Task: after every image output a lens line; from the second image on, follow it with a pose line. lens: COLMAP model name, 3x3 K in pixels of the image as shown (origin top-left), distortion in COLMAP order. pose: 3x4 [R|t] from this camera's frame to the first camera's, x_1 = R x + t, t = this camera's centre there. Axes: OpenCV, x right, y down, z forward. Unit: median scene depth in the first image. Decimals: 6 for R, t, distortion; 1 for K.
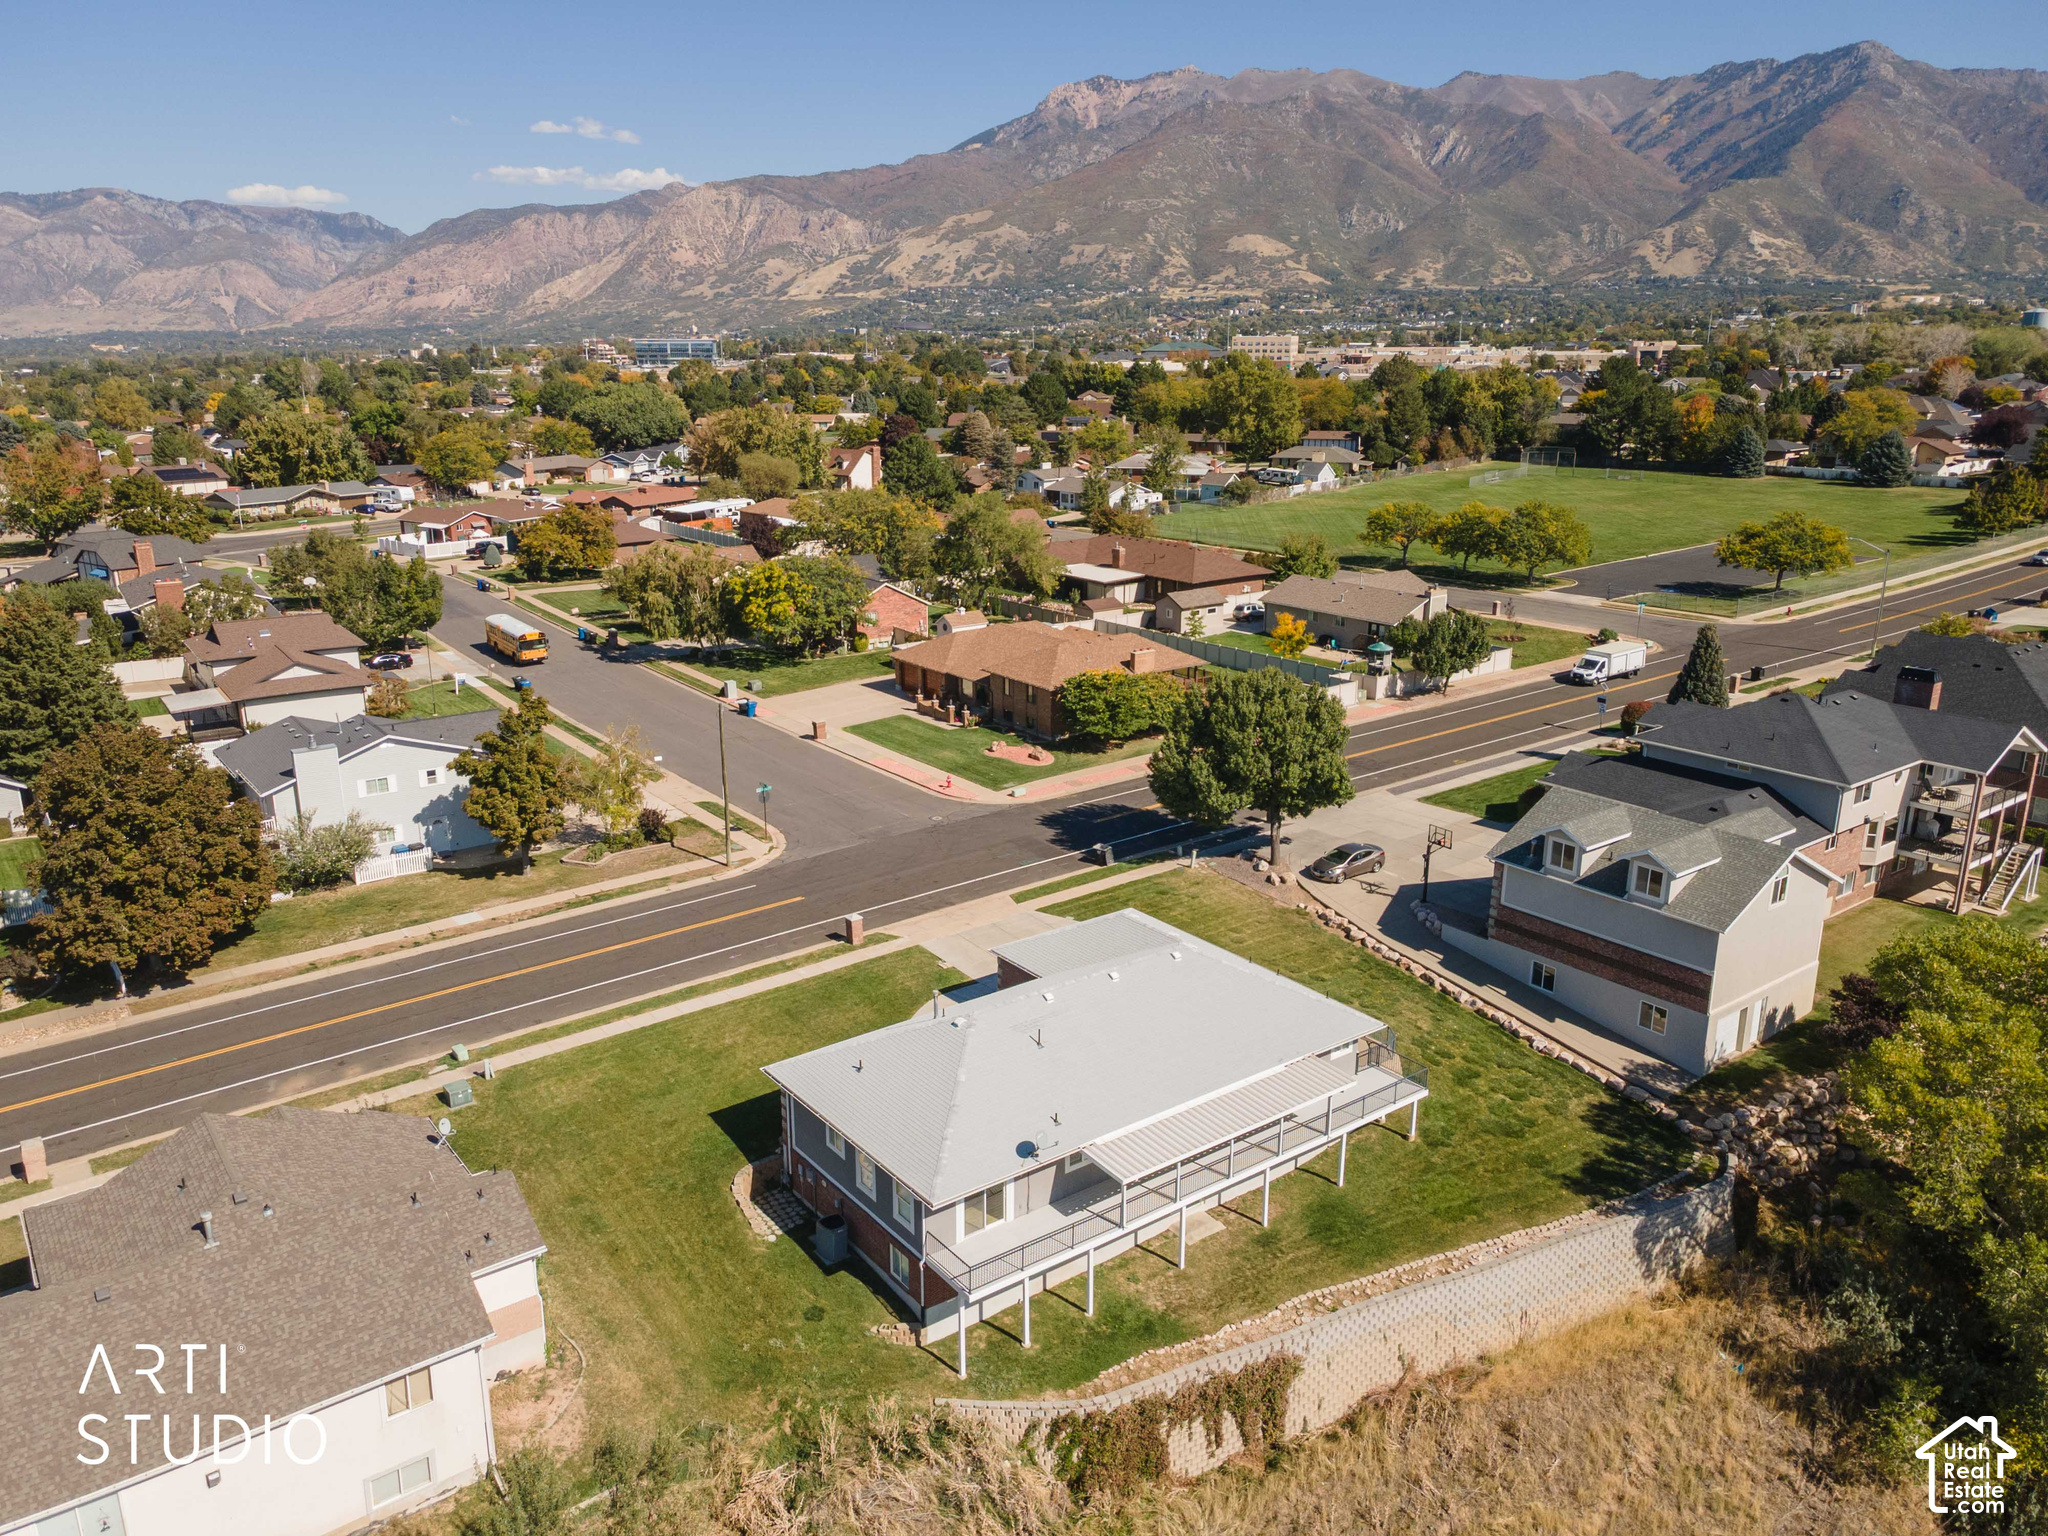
lens RADIAL K [[1497.4, 0, 1006.2], [0, 1497.4, 764.7], [0, 0, 1]] dist [0.012508, 0.069485]
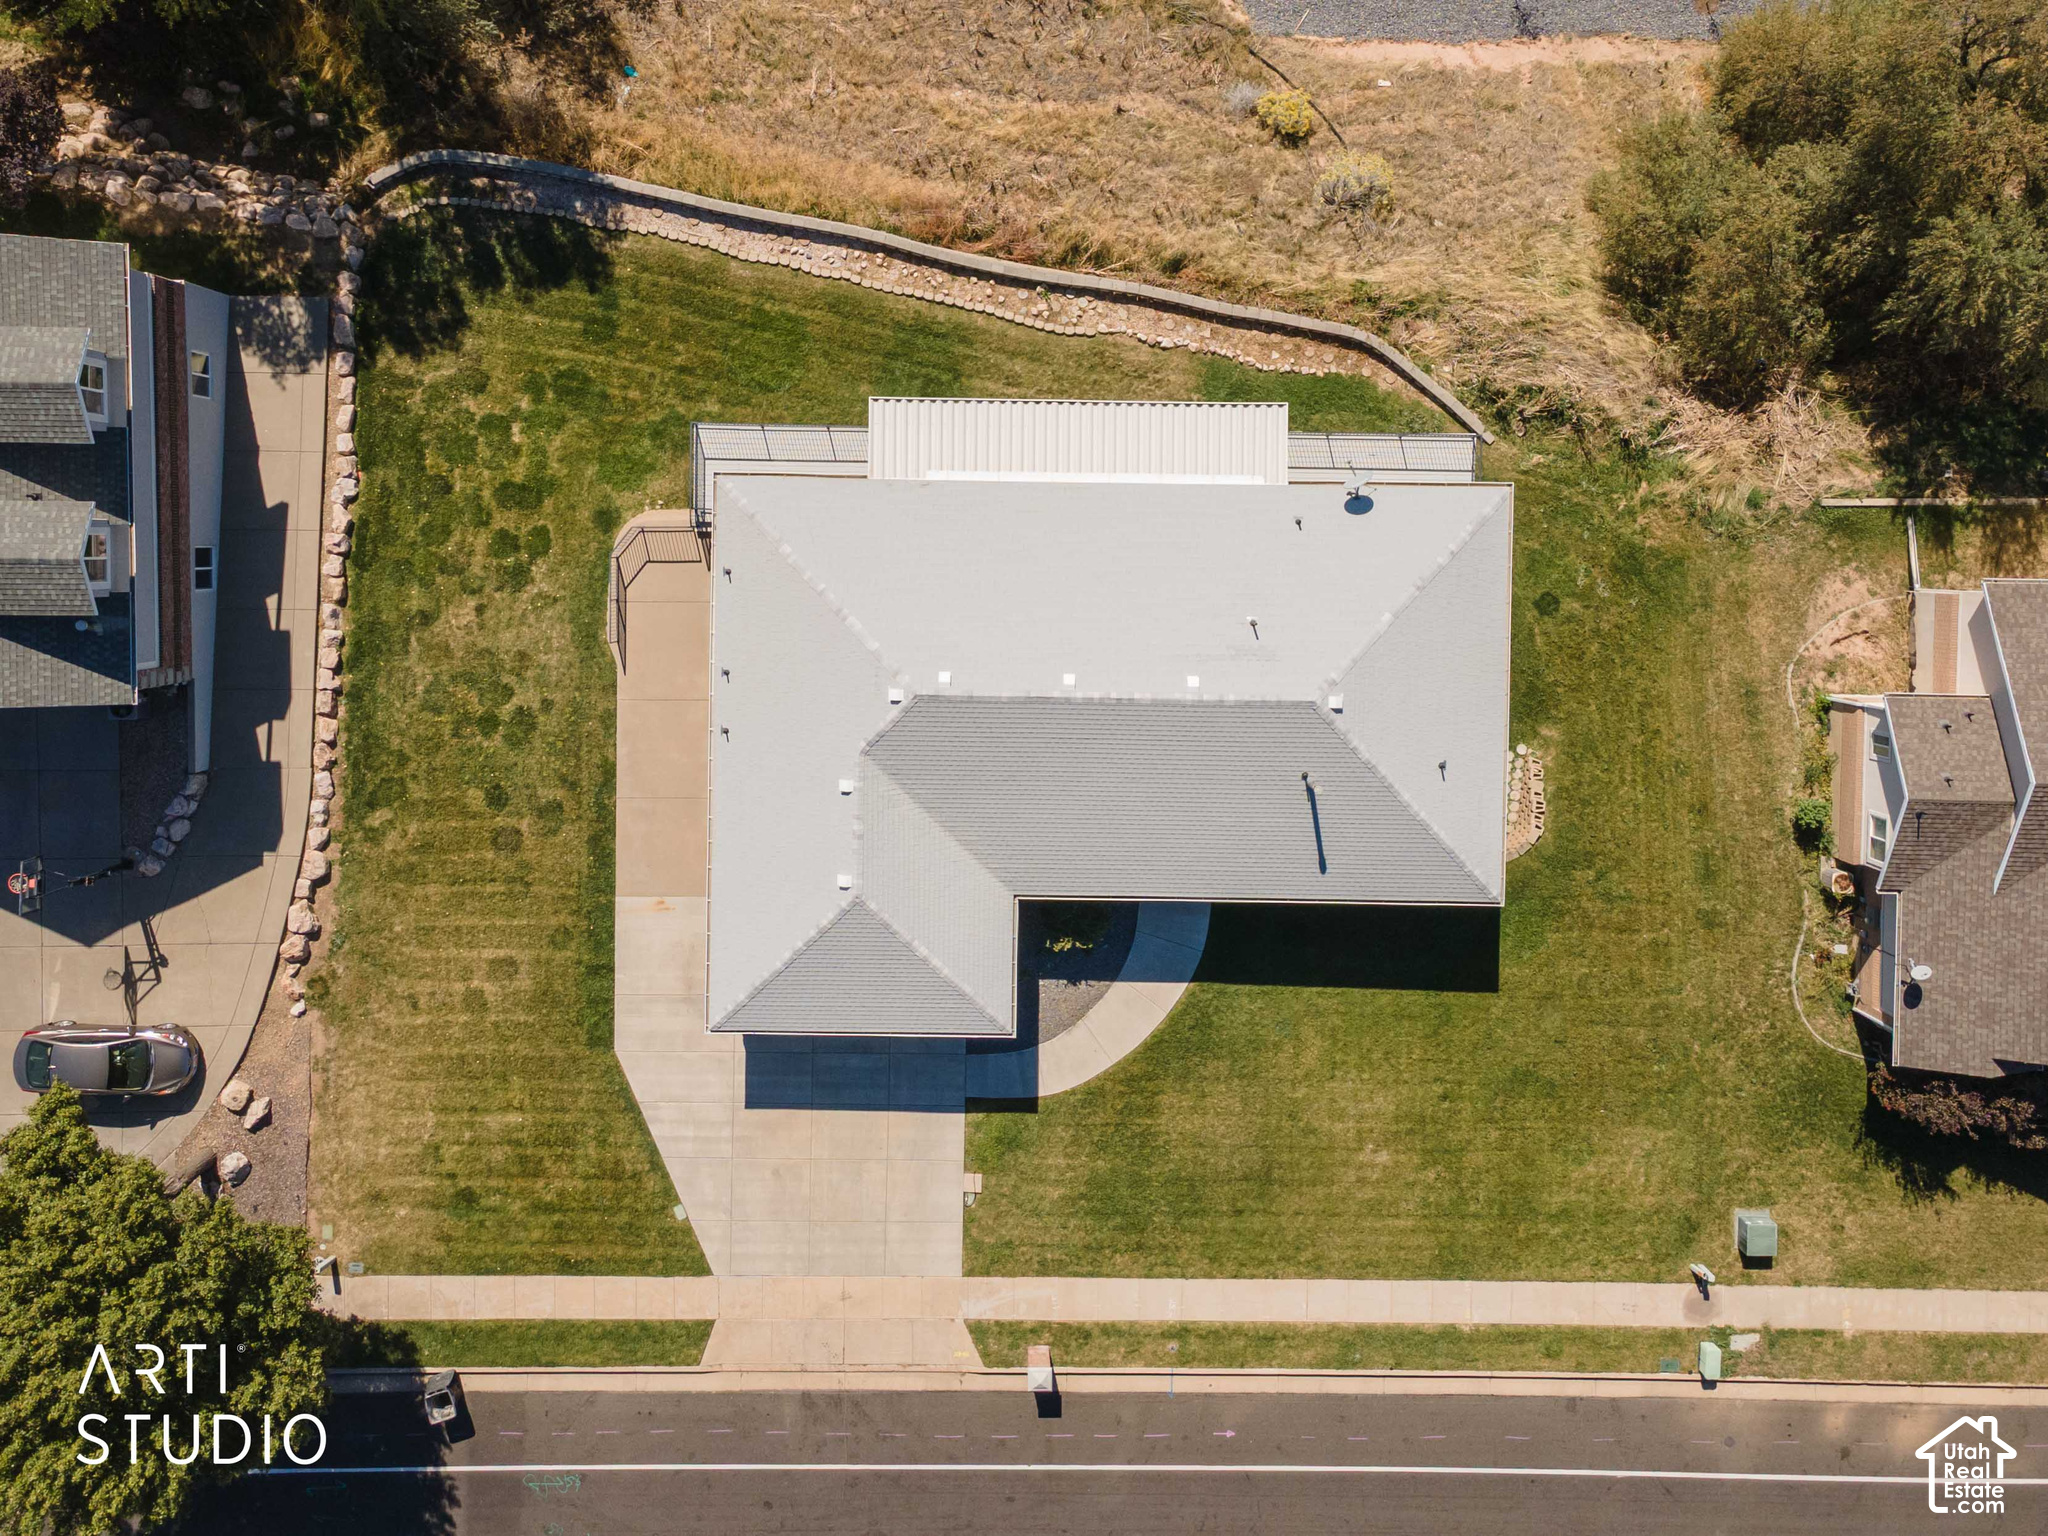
lens RADIAL K [[1529.9, 0, 991.7], [0, 1529.9, 672.3], [0, 0, 1]] dist [0.042641, -0.000951]
pose [[-0.794299, -0.606542, -0.034595, 0.097920], [0.161449, -0.265637, 0.950458, -0.390679], [-0.585682, 0.749362, 0.308921, 0.629452]]
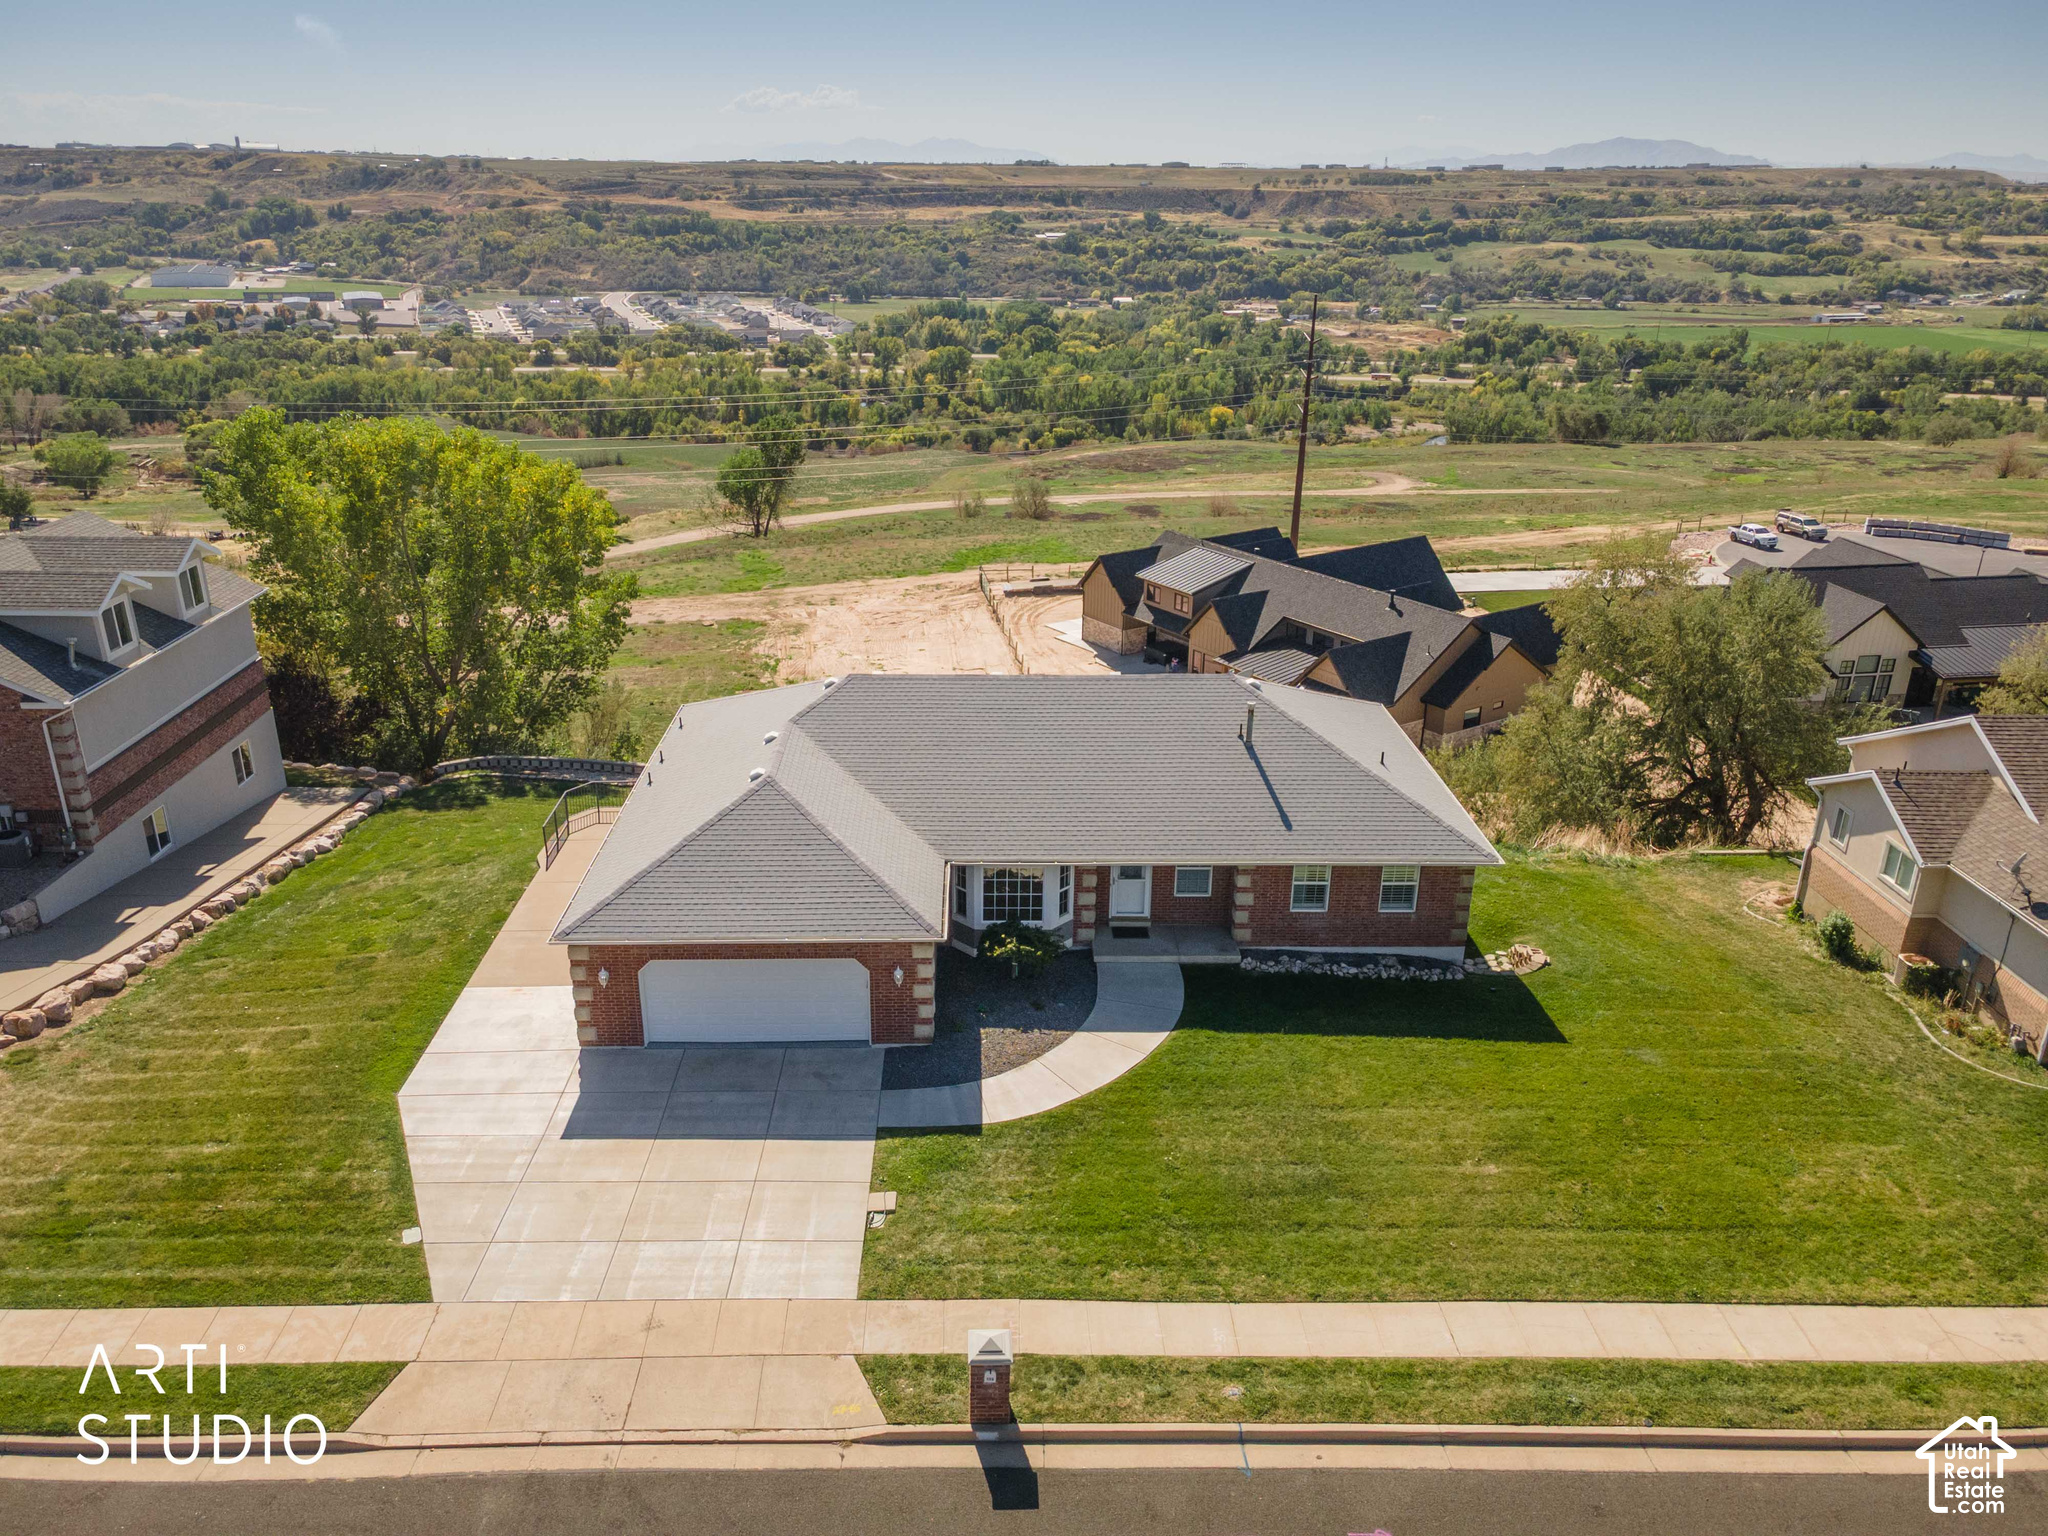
lens RADIAL K [[1497.4, 0, 1006.2], [0, 1497.4, 764.7], [0, 0, 1]] dist [0.012508, 0.069485]
pose [[-0.813572, -0.220470, 0.538046, -0.247222], [0.156043, 0.808603, 0.567285, -0.173963], [-0.560135, 0.545485, -0.623454, 1.132479]]
